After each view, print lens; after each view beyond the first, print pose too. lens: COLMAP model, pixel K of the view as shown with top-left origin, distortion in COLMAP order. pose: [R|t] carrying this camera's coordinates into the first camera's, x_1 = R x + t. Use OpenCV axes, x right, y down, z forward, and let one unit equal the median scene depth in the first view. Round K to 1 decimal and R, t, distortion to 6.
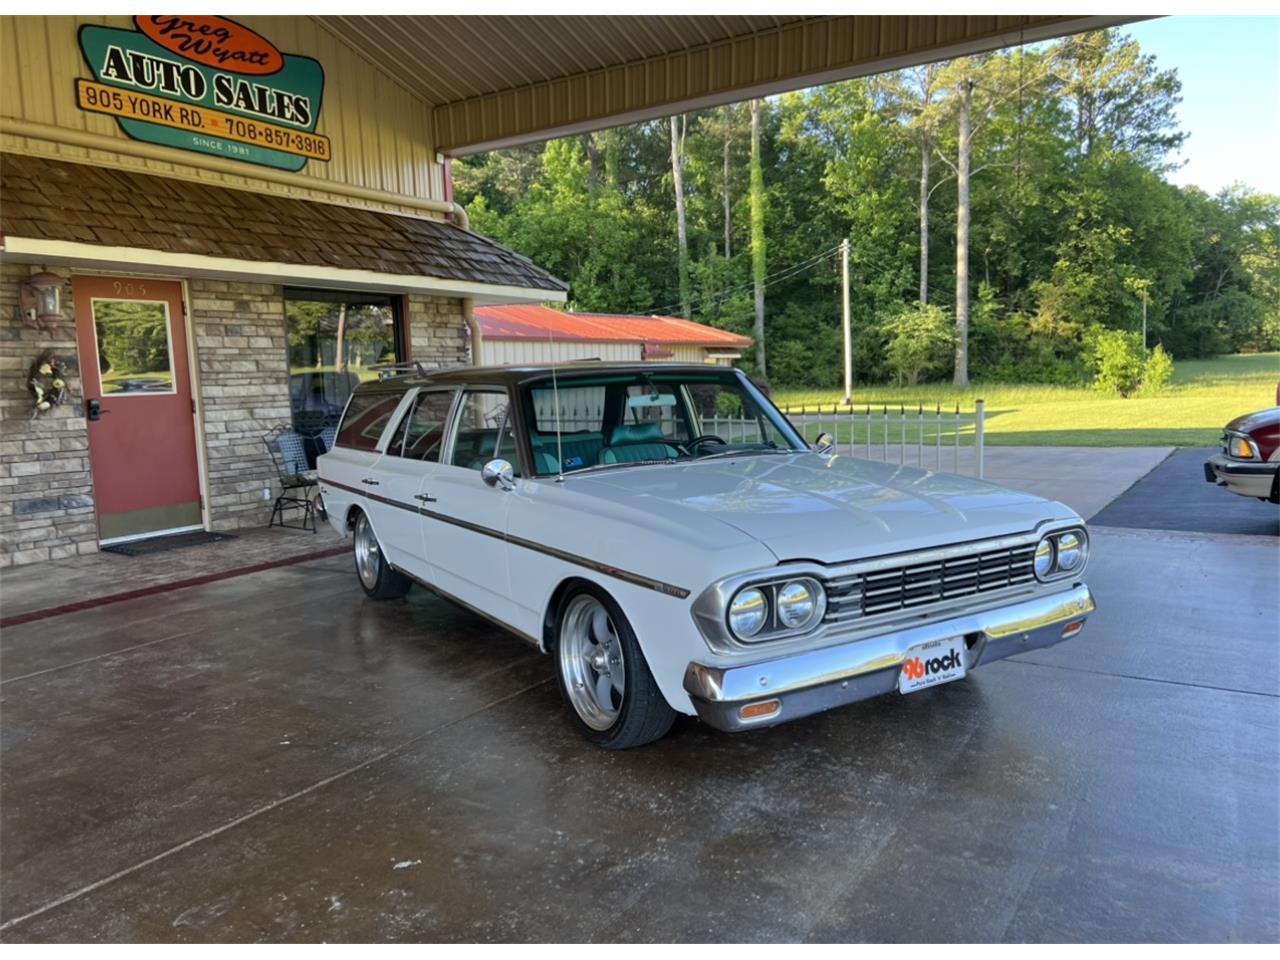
lens RADIAL K [[959.7, 0, 642.2], [0, 959.7, 474.6], [0, 0, 1]] dist [0.050580, -0.050664]
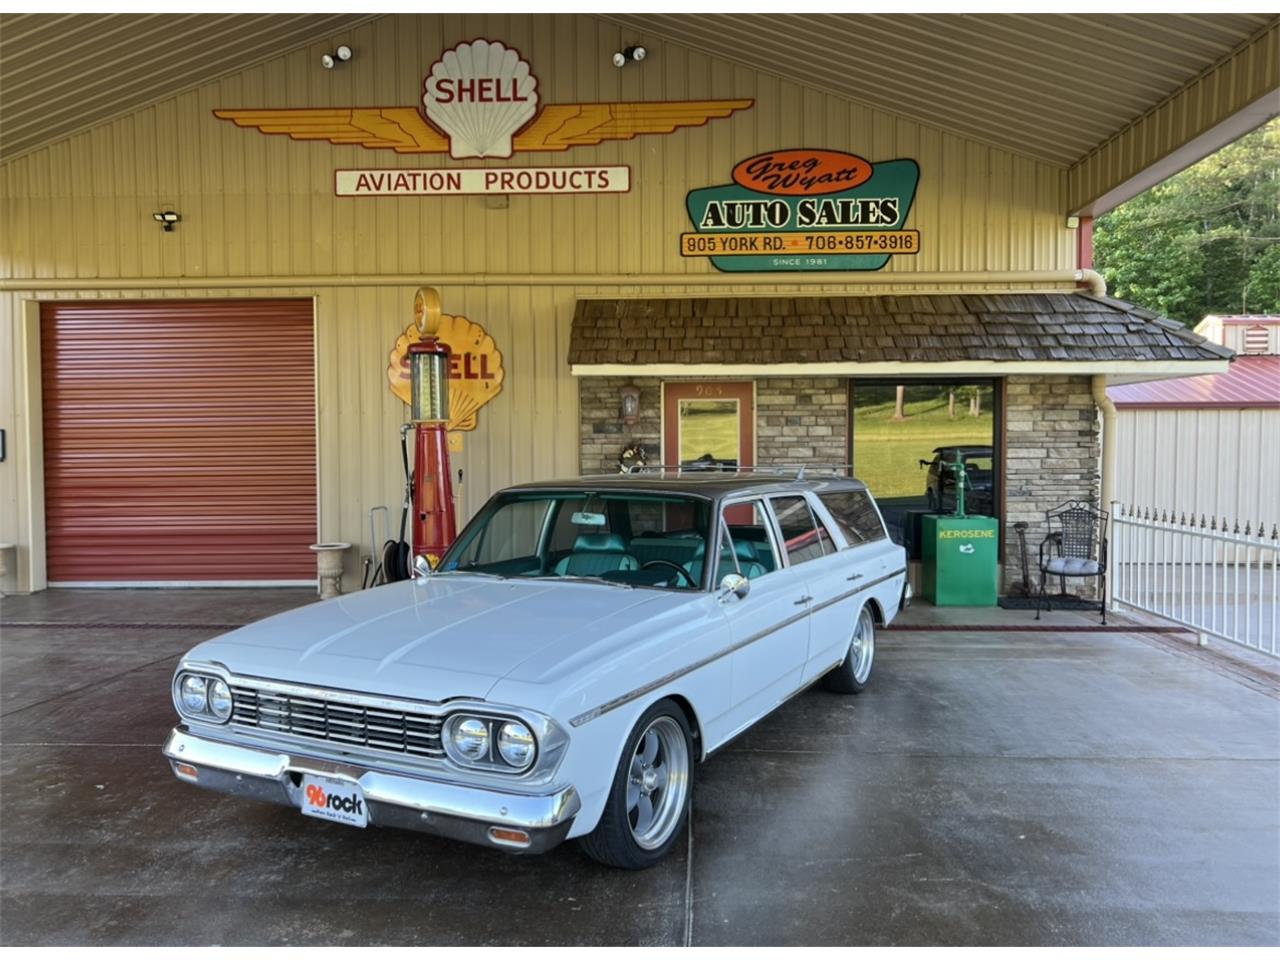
lens RADIAL K [[1000.1, 0, 651.7], [0, 1000.1, 485.7], [0, 0, 1]] dist [0.053459, -0.061039]
pose [[0.507289, 0.061223, -0.859598, 0.515380], [-0.100563, 0.994864, 0.011510, -0.070128], [0.855888, 0.080605, 0.510840, 0.262234]]
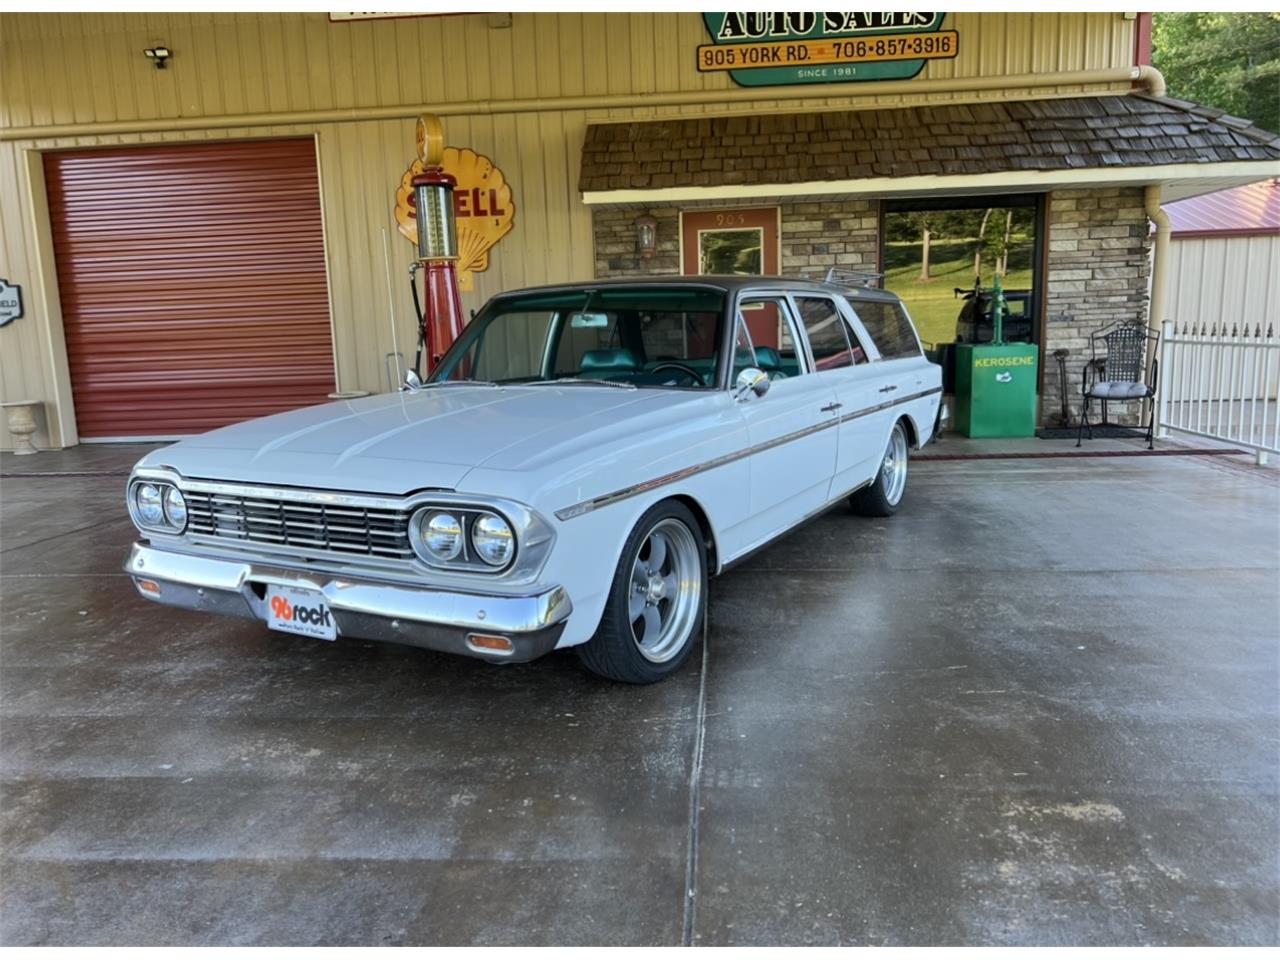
lens RADIAL K [[960.2, 0, 637.1], [0, 960.2, 478.5], [0, 0, 1]] dist [0.045602, -0.047331]
pose [[0.469009, 0.157068, -0.869115, 0.459645], [-0.072977, 0.987586, 0.139097, -0.031006], [0.880173, -0.001813, 0.474649, 0.312036]]
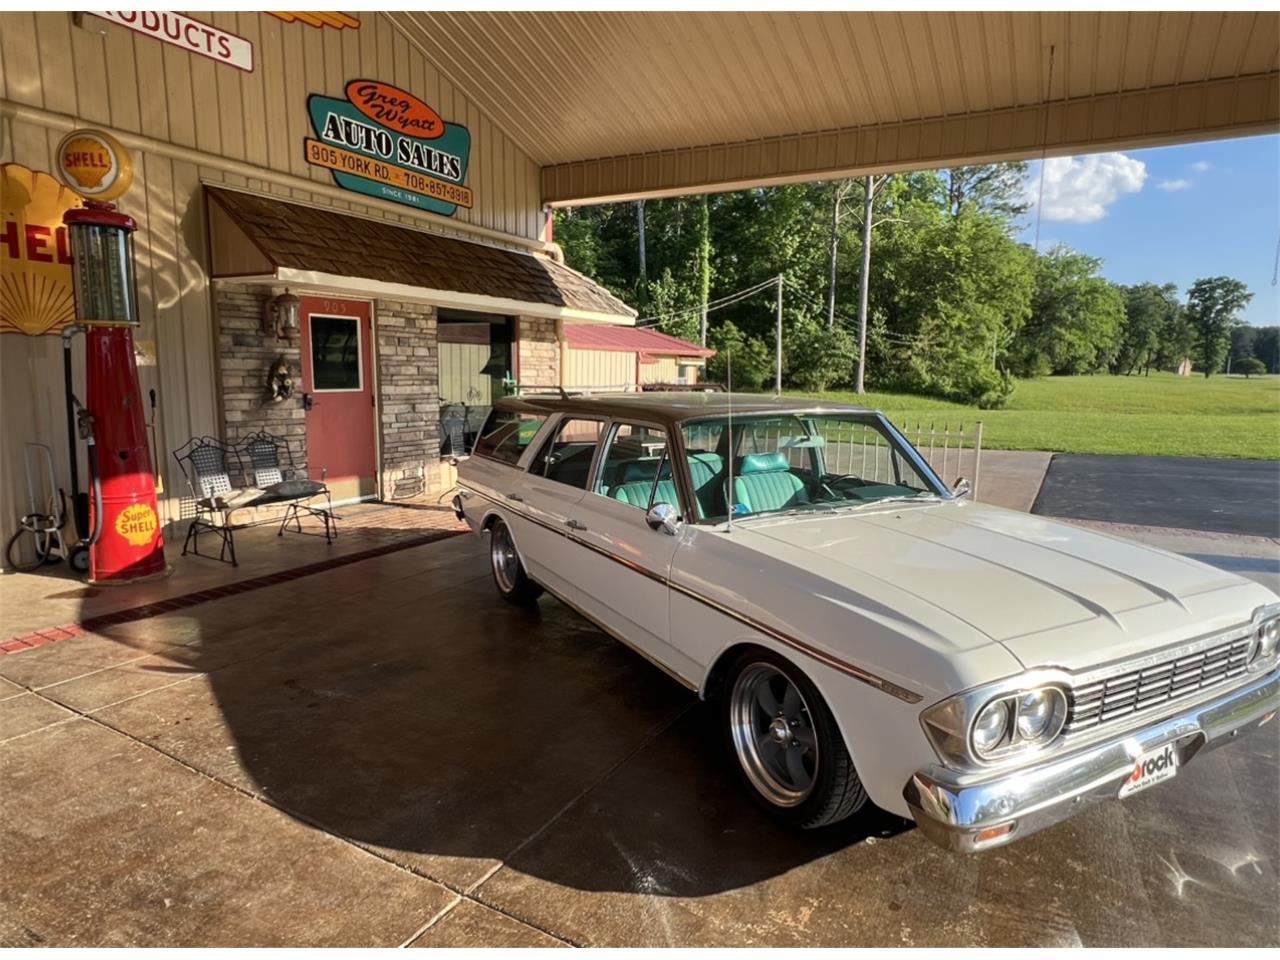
lens RADIAL K [[778.8, 0, 640.0], [0, 778.8, 480.0], [0, 0, 1]] dist [-0.005905, 0.000323]
pose [[0.996721, 0.037452, 0.071722, -0.182379], [-0.040042, 0.998584, 0.035011, -0.016718], [-0.070309, -0.037768, 0.996810, -0.042417]]
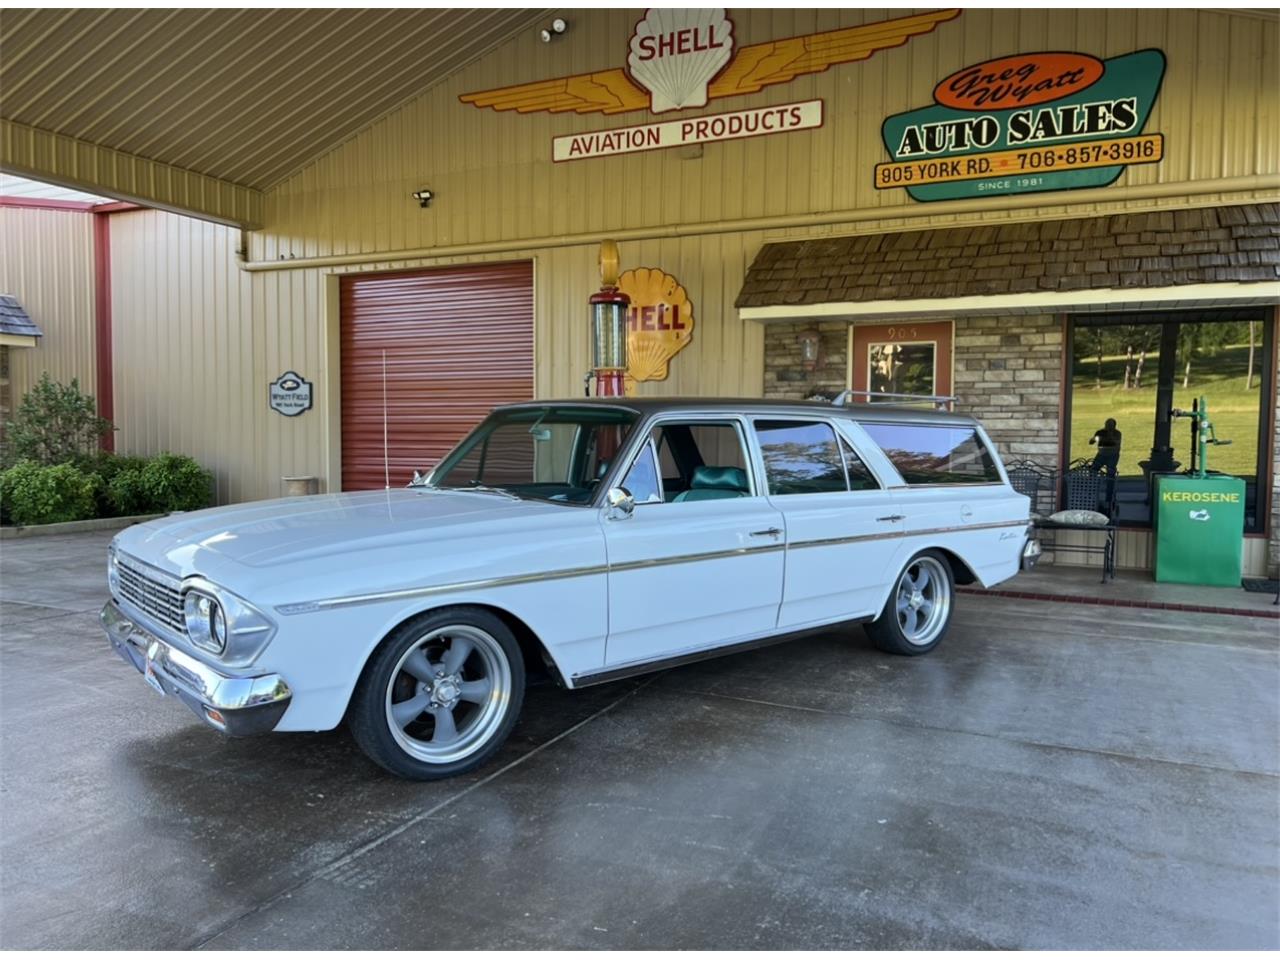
lens RADIAL K [[959.7, 0, 642.2], [0, 959.7, 474.6], [0, 0, 1]] dist [0.050580, -0.050664]
pose [[0.134001, 0.081909, -0.987590, 0.539718], [-0.113515, 0.991287, 0.066813, -0.060662], [0.984458, 0.103154, 0.142131, 0.506933]]
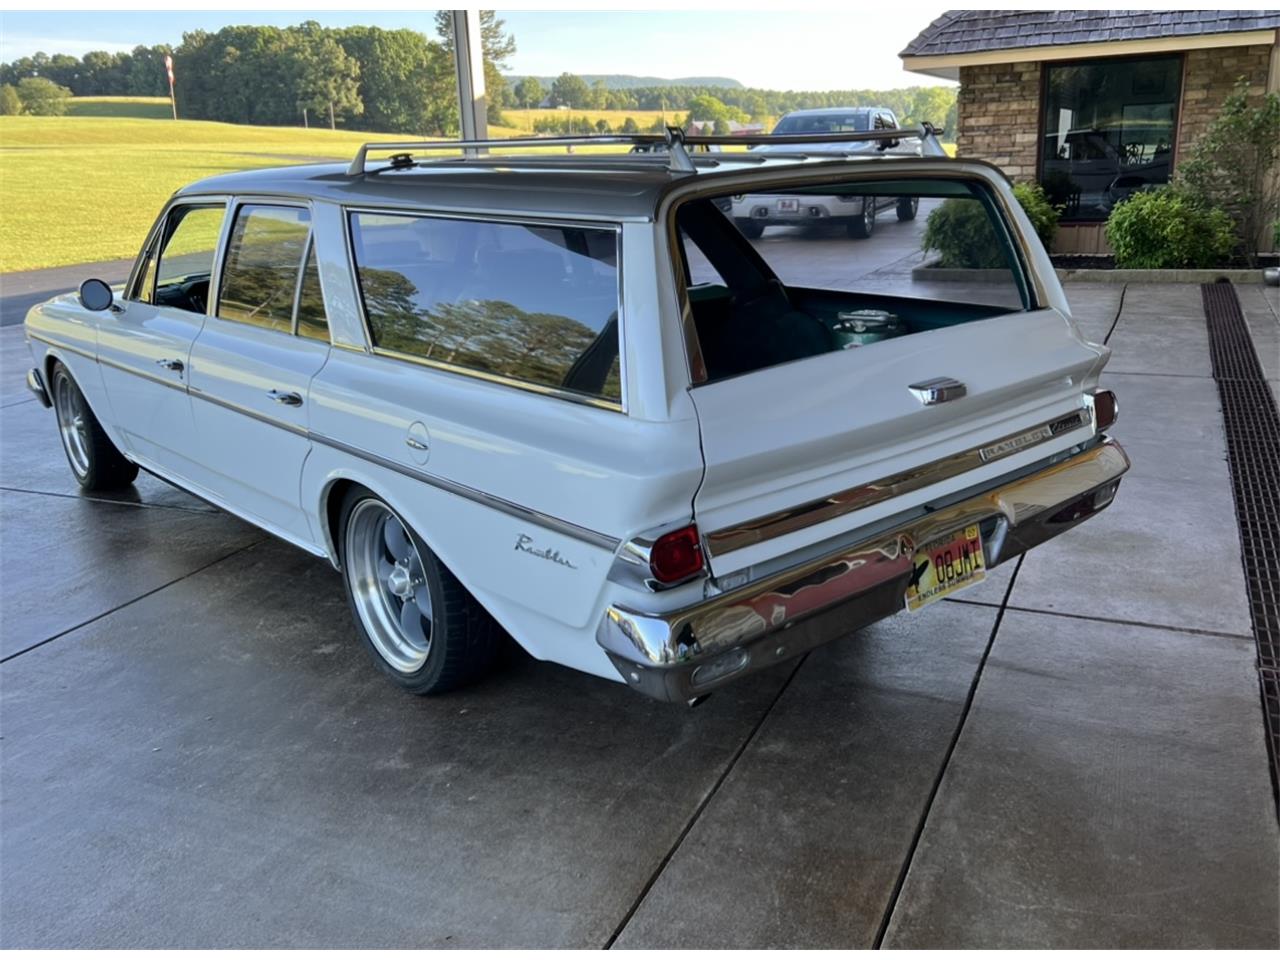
lens RADIAL K [[1096.6, 0, 657.4], [0, 1096.6, 483.0], [0, 0, 1]] dist [0.043939, -0.030957]
pose [[-0.985501, 0.109776, -0.129368, -0.068157], [0.051398, 0.919815, 0.388972, -0.121572], [0.161695, 0.376683, -0.912121, 1.092201]]
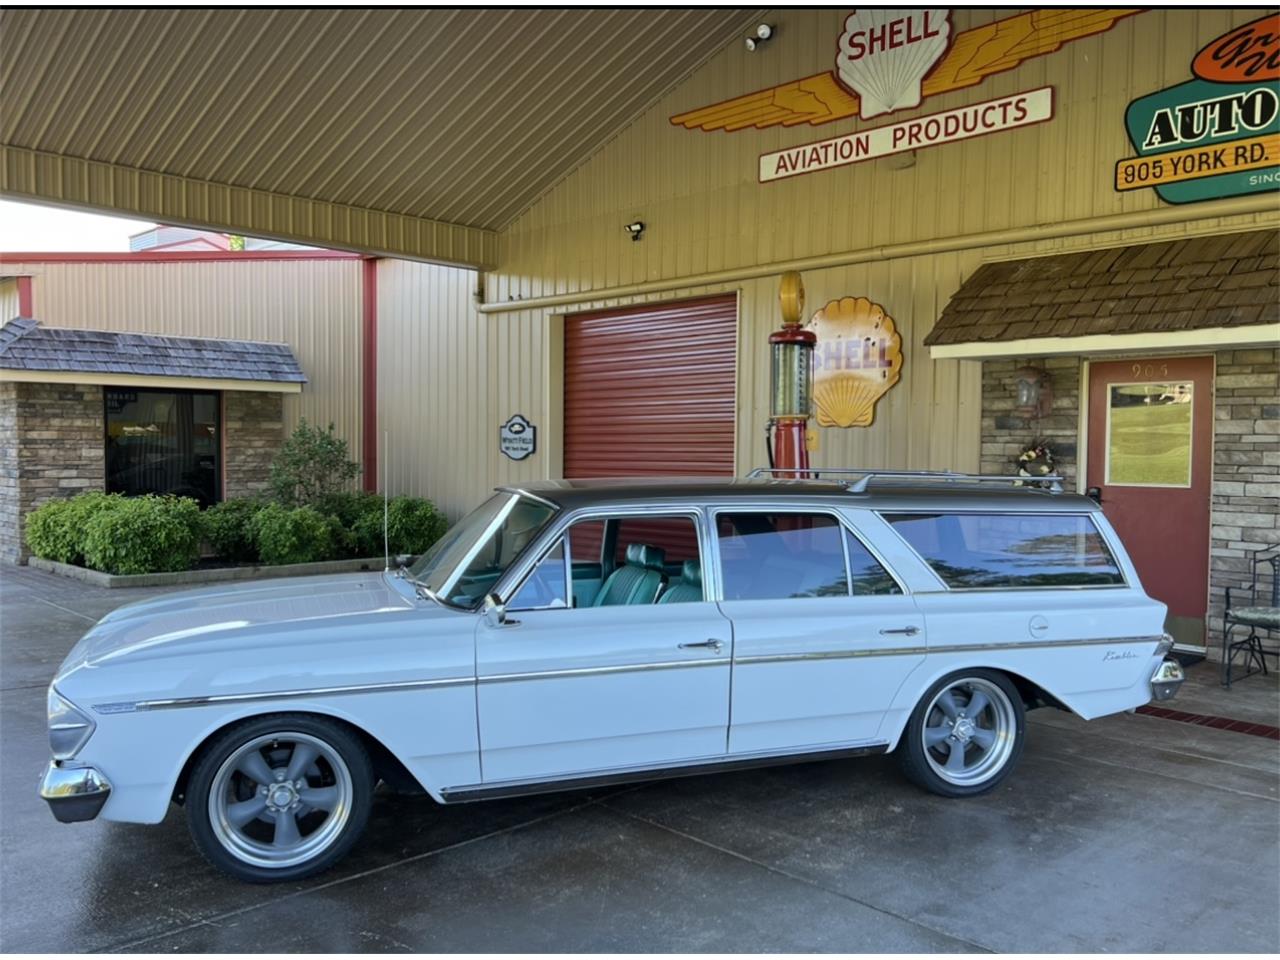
lens RADIAL K [[1096.6, 0, 657.4], [0, 1096.6, 483.0], [0, 0, 1]] dist [0.043939, -0.030957]
pose [[-0.214839, 0.064610, -0.974510, 0.548969], [-0.103870, 0.990639, 0.088578, -0.121184], [0.971110, 0.120253, -0.206116, 0.719739]]
